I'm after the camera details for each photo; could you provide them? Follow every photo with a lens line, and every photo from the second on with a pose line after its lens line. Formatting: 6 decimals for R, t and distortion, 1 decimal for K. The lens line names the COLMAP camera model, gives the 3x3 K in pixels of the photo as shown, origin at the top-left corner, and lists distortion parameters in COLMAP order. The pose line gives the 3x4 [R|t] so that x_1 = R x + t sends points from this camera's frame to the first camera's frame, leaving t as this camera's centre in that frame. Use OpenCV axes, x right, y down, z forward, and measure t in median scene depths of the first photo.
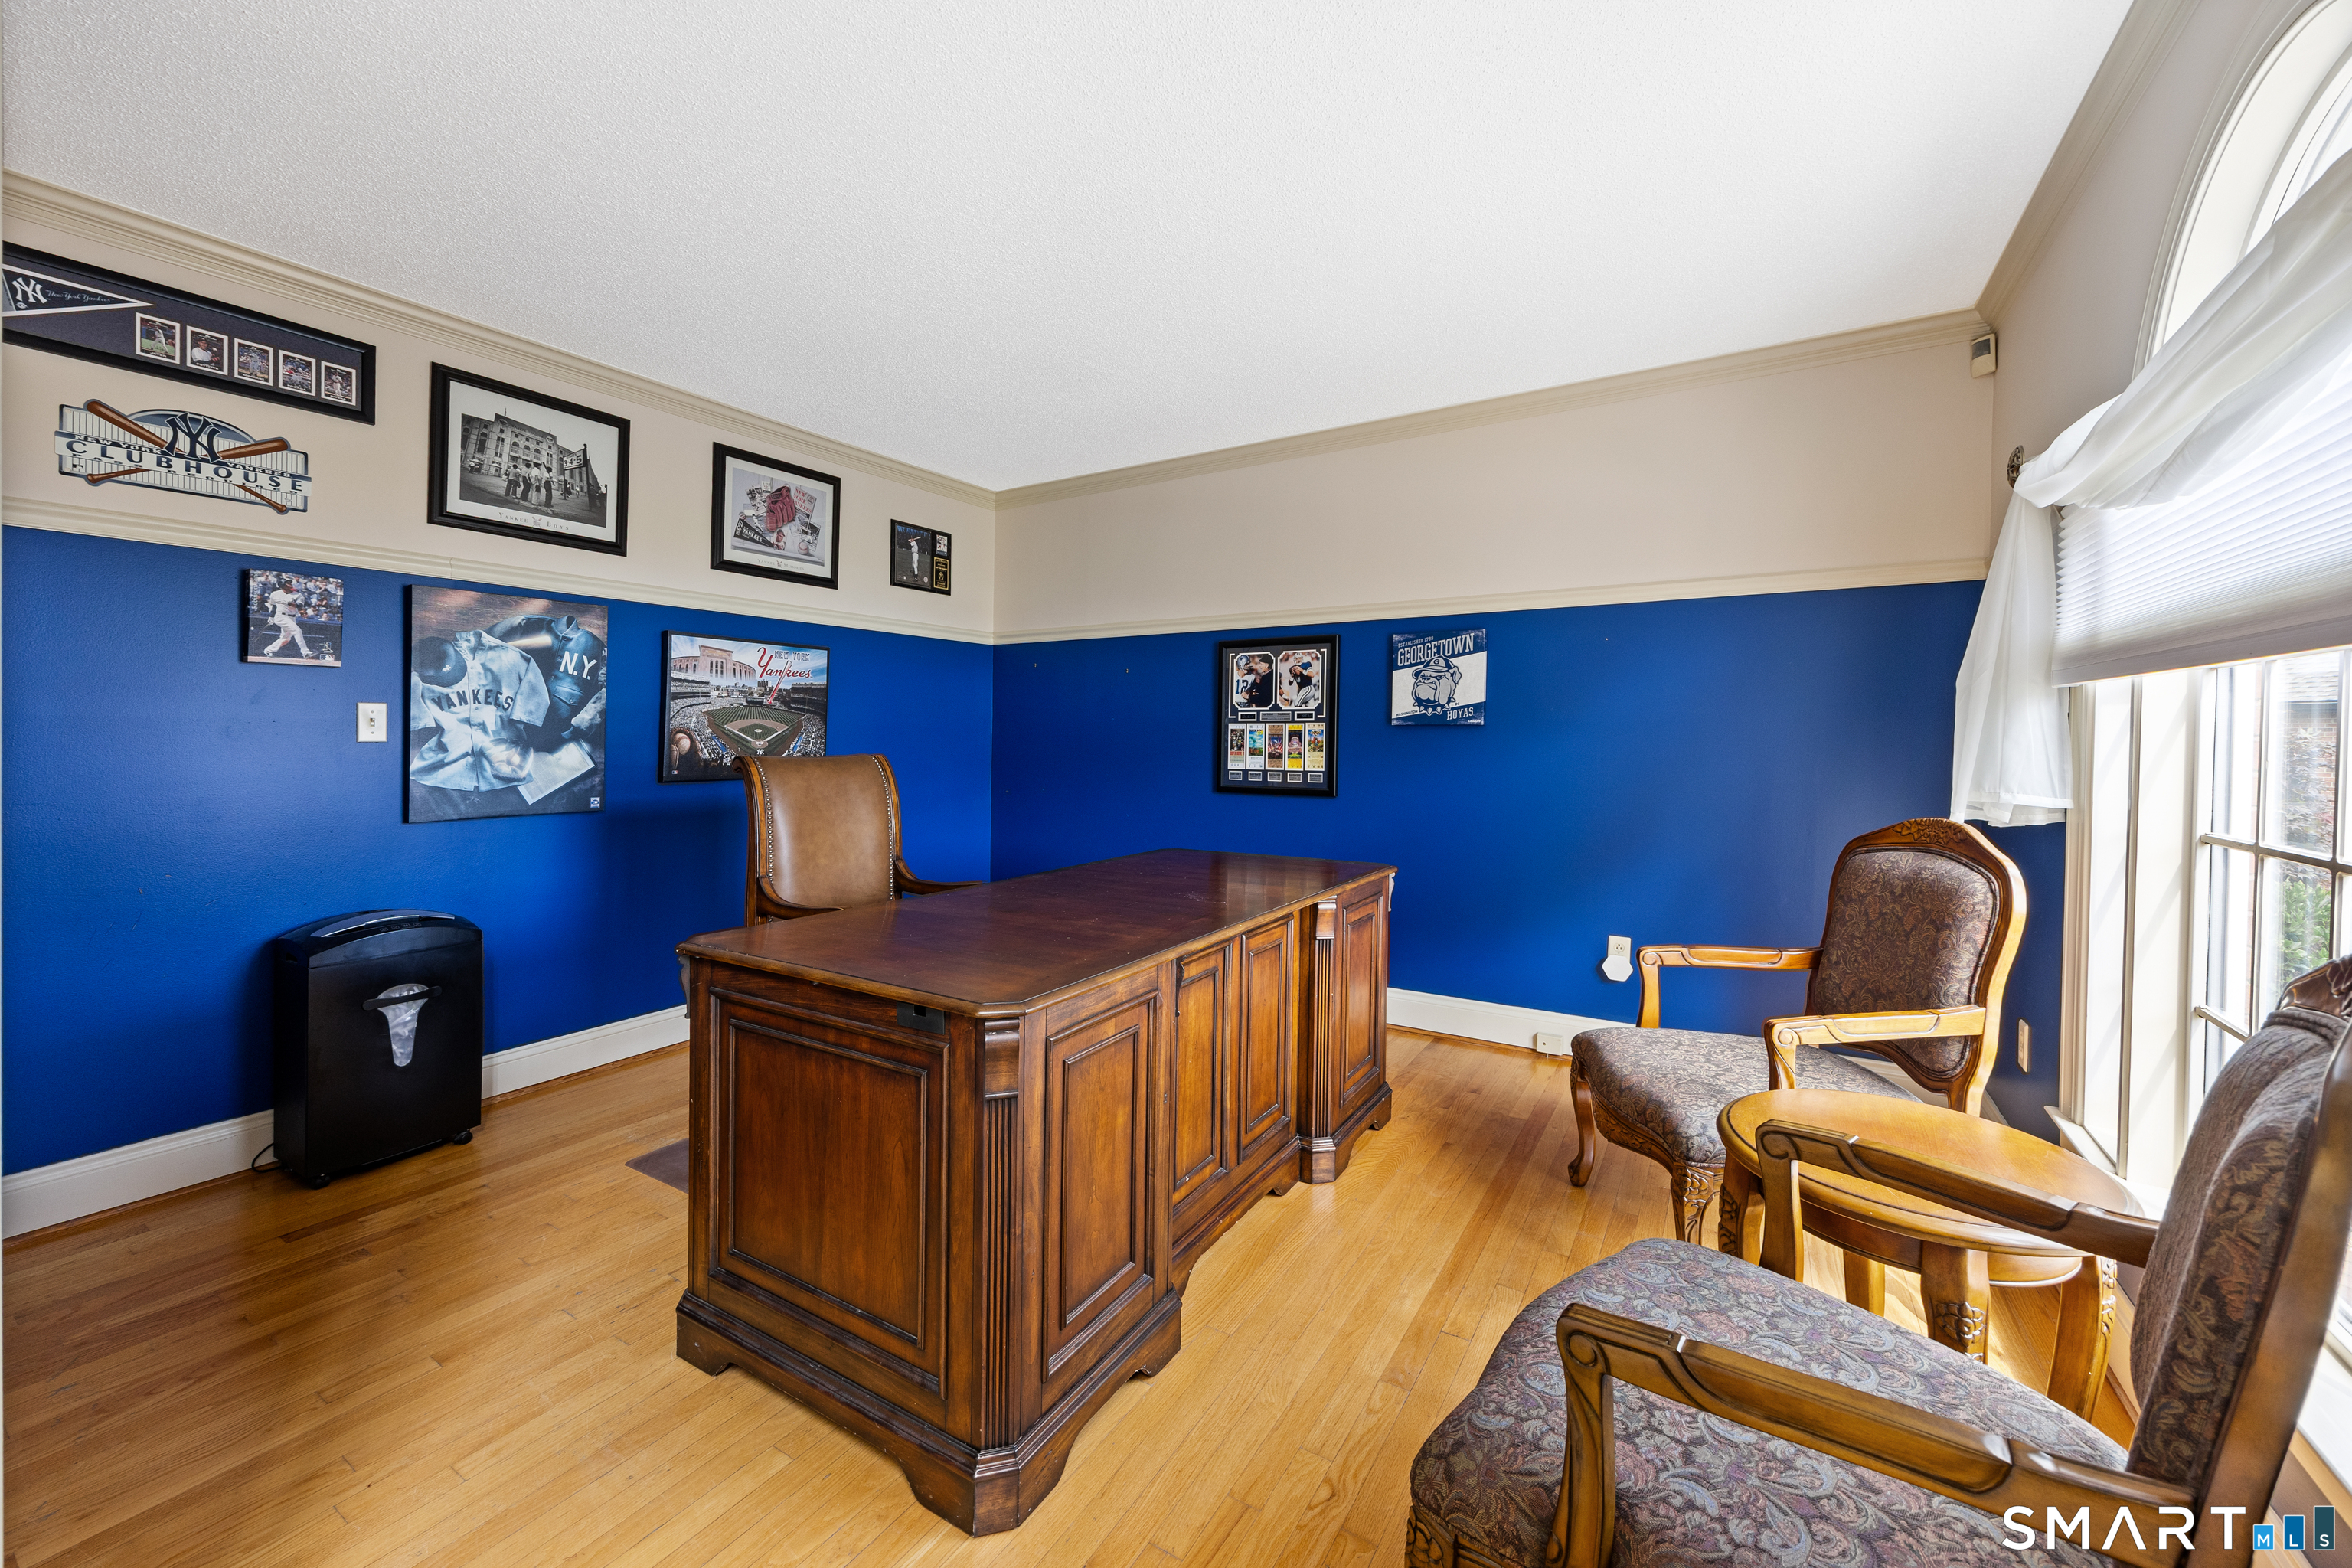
lens RADIAL K [[919.4, 0, 1171.9], [0, 919.4, 785.6], [0, 0, 1]] dist [-0.002123, -0.000468]
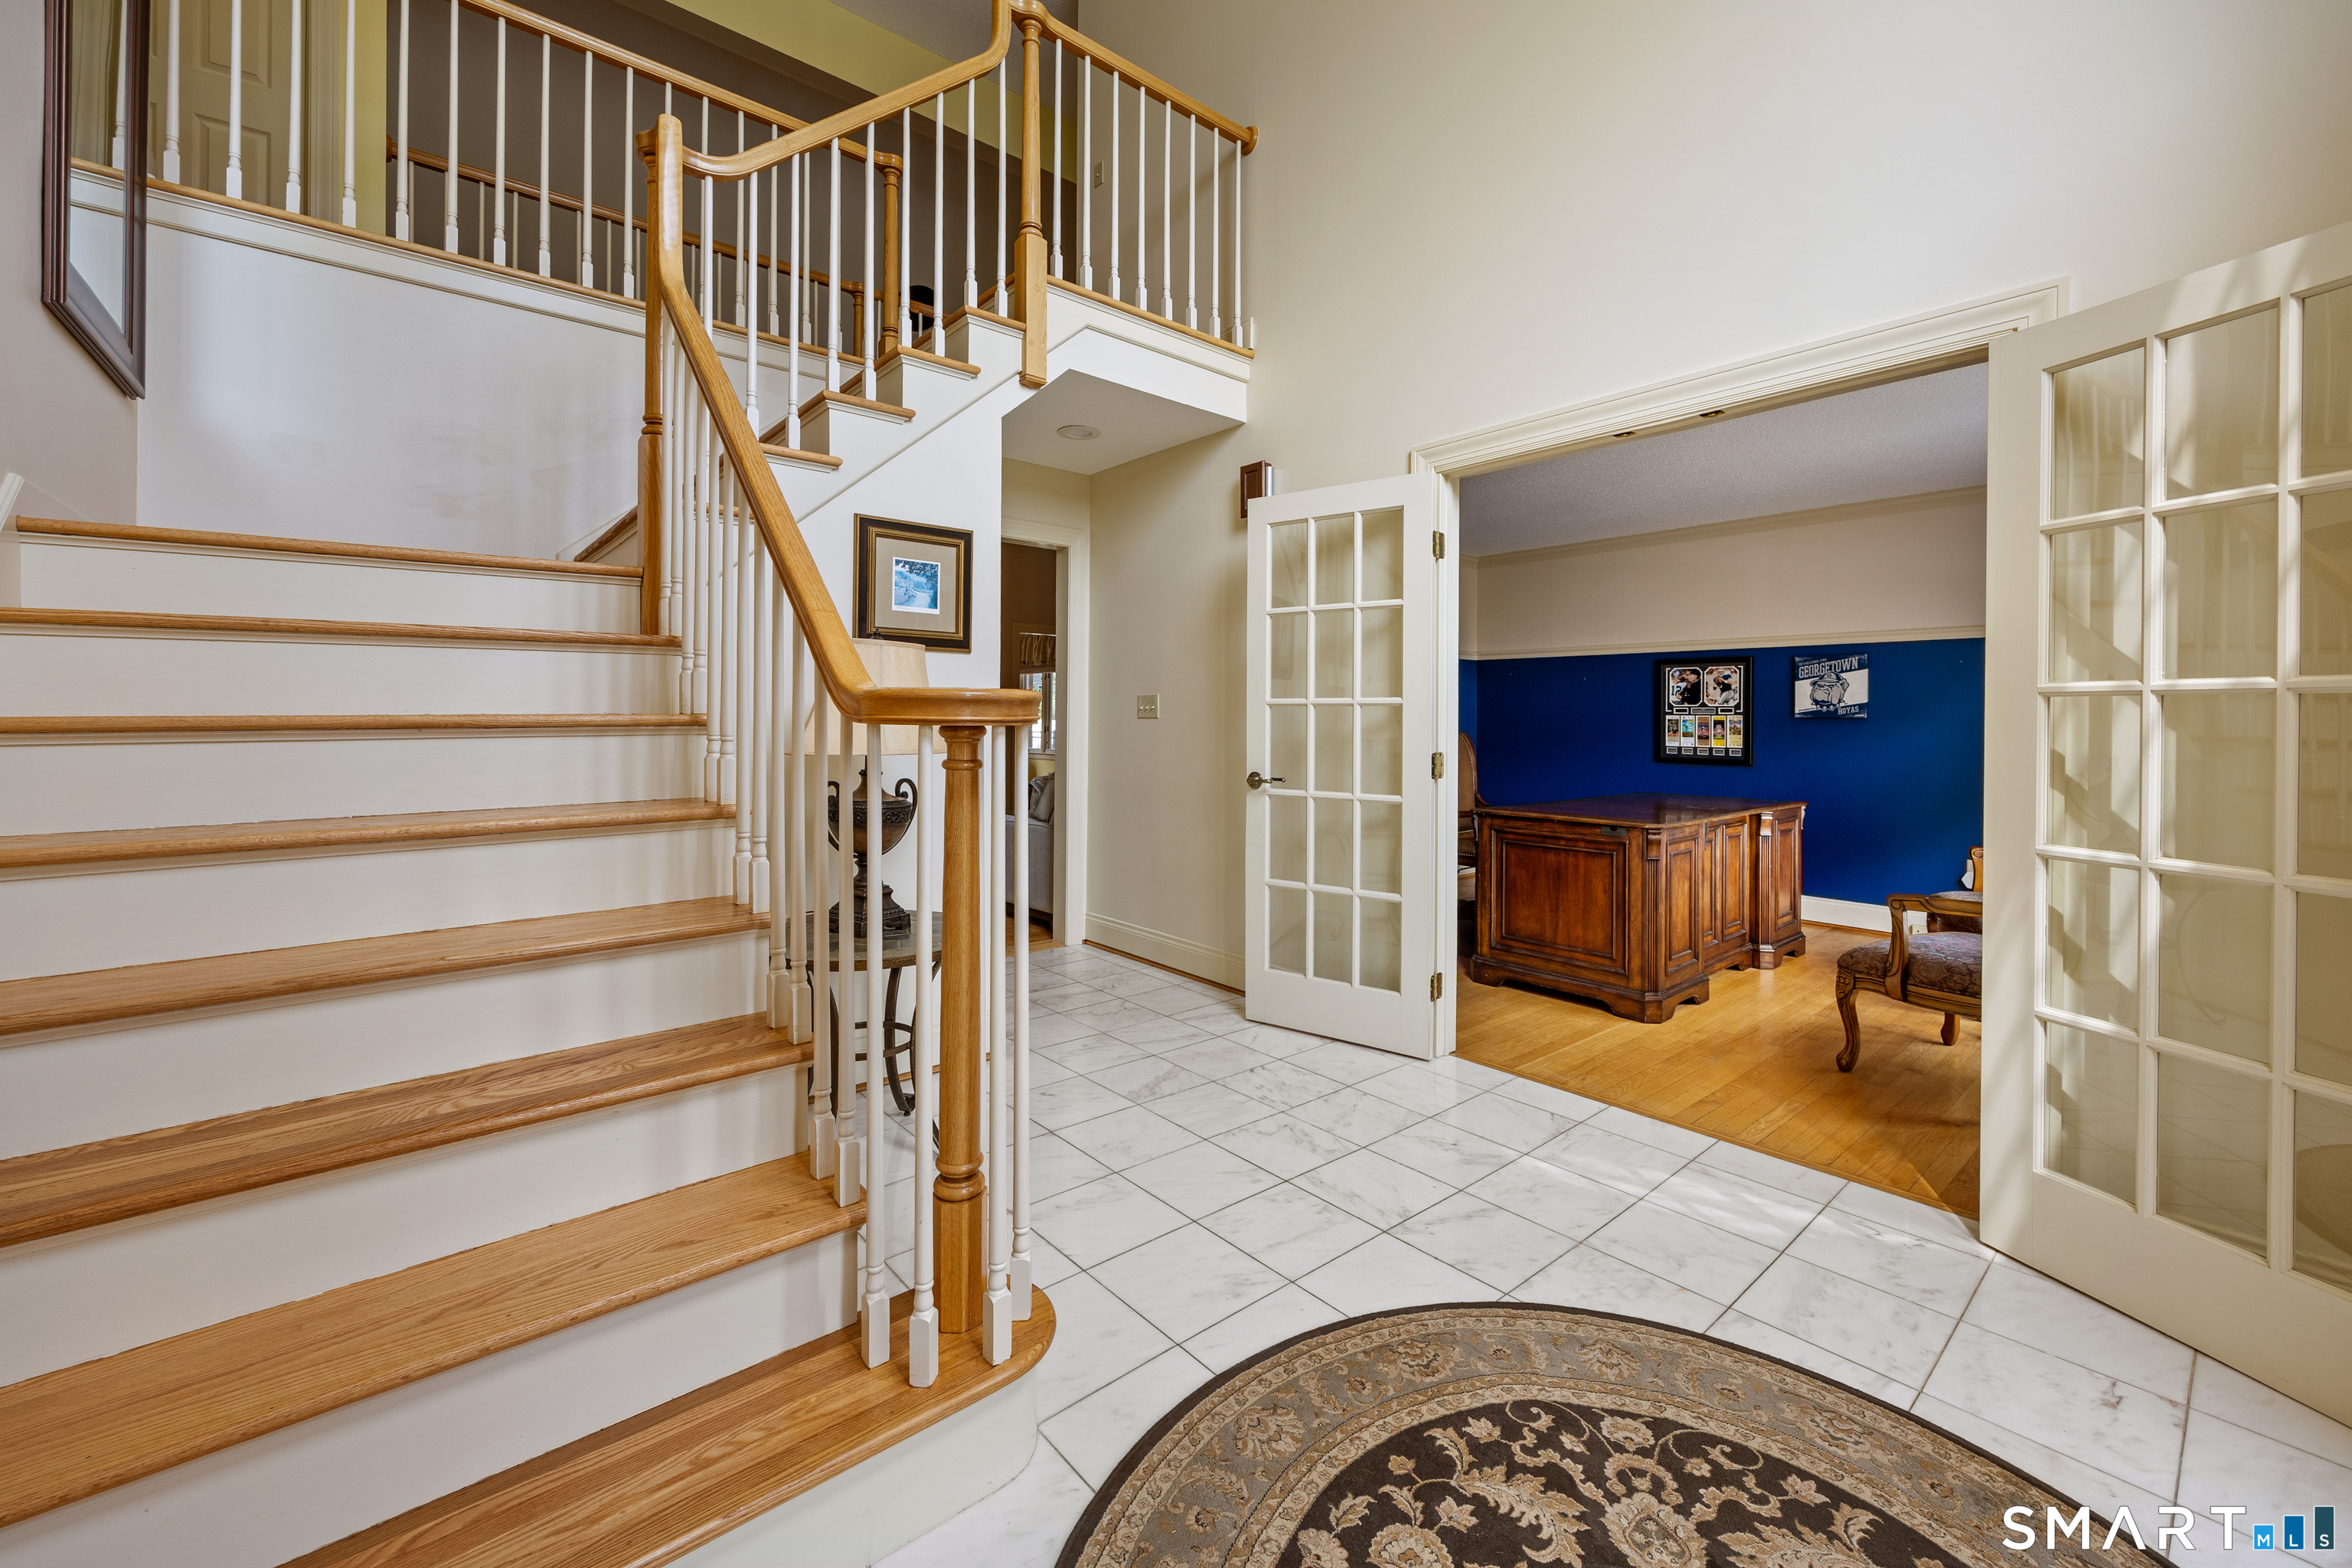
lens RADIAL K [[919.4, 0, 1201.1], [0, 919.4, 712.5], [0, 0, 1]] dist [-0.002123, -0.000468]
pose [[0.952654, 0.003007, -0.304041, -0.223961], [-0.022050, 0.998002, -0.059218, 0.035501], [0.303255, 0.063118, 0.950817, -0.704291]]
